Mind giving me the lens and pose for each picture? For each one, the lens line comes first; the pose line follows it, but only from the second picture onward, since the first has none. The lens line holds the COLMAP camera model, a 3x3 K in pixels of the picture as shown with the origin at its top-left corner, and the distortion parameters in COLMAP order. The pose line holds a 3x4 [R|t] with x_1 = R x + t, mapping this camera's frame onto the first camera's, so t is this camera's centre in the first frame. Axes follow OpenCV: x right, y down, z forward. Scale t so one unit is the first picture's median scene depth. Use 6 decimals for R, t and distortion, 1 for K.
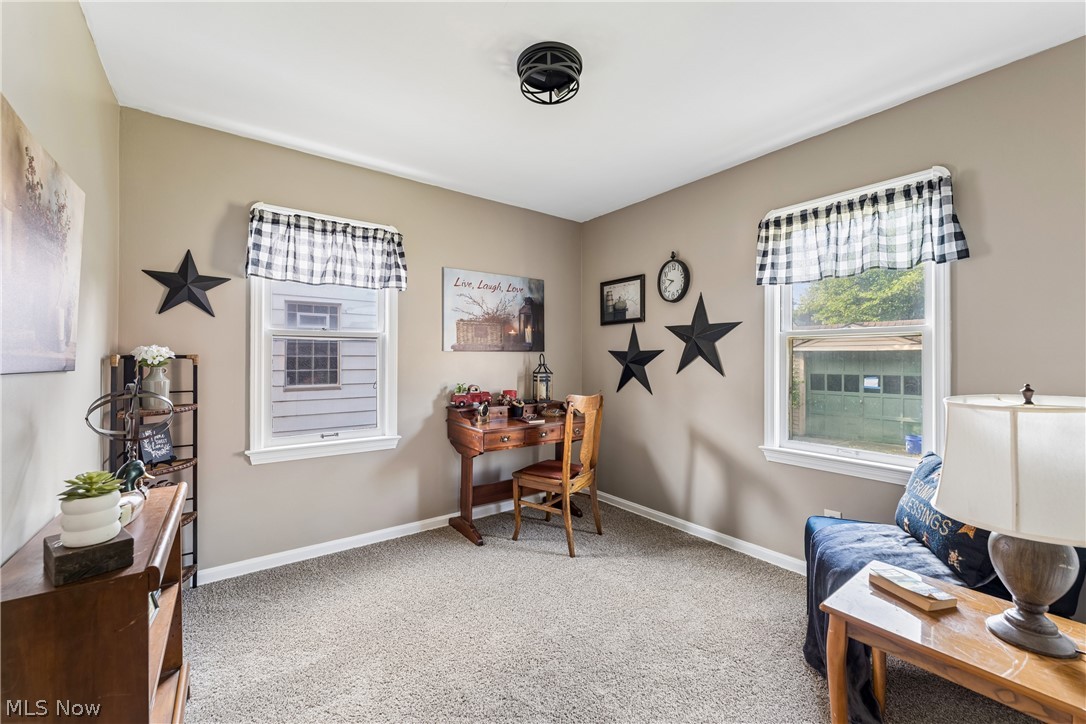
lens RADIAL K [[437.6, 0, 551.0], [0, 437.6, 360.6], [0, 0, 1]] dist [-0.000996, -0.000558]
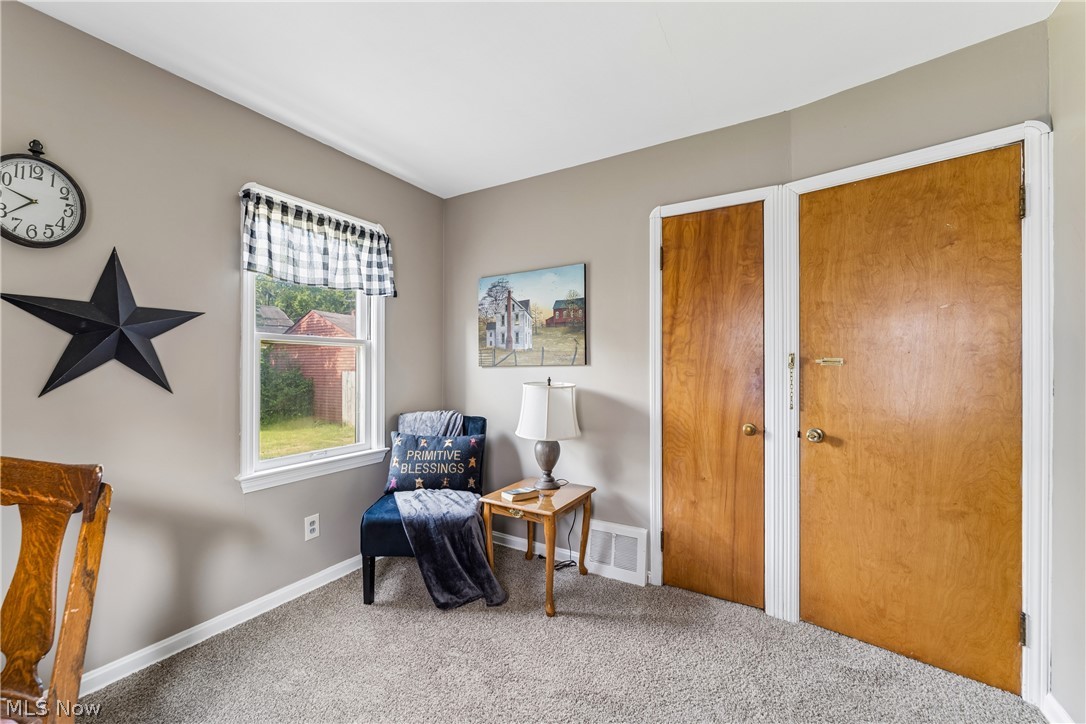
lens RADIAL K [[437.6, 0, 542.8], [0, 437.6, 362.6], [0, 0, 1]] dist [-0.000996, -0.000558]
pose [[-0.377355, 0.003672, 0.926061, -0.442937], [-0.001319, 0.999989, -0.004503, -0.005629], [-0.926068, -0.002921, -0.377346, 0.795499]]
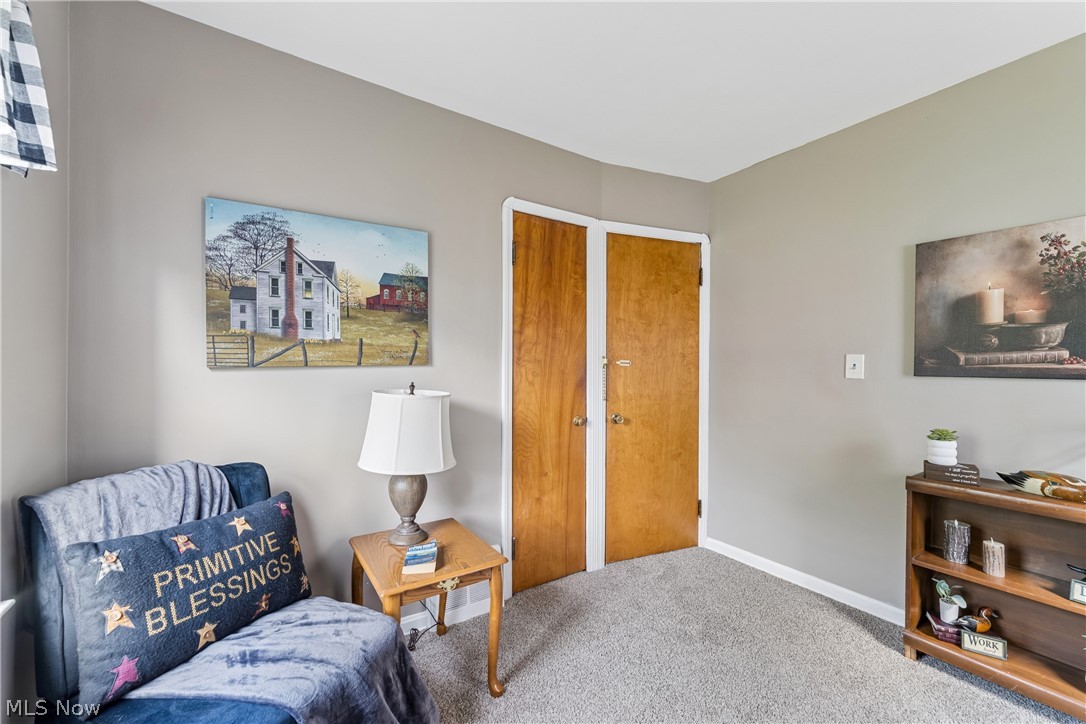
lens RADIAL K [[437.6, 0, 538.8], [0, 437.6, 367.1], [0, 0, 1]] dist [-0.000996, -0.000558]
pose [[-0.998491, -0.003020, 0.054834, 0.214066], [-0.002854, 0.999991, 0.003117, -0.004443], [-0.054843, 0.002956, -0.998491, 1.086892]]
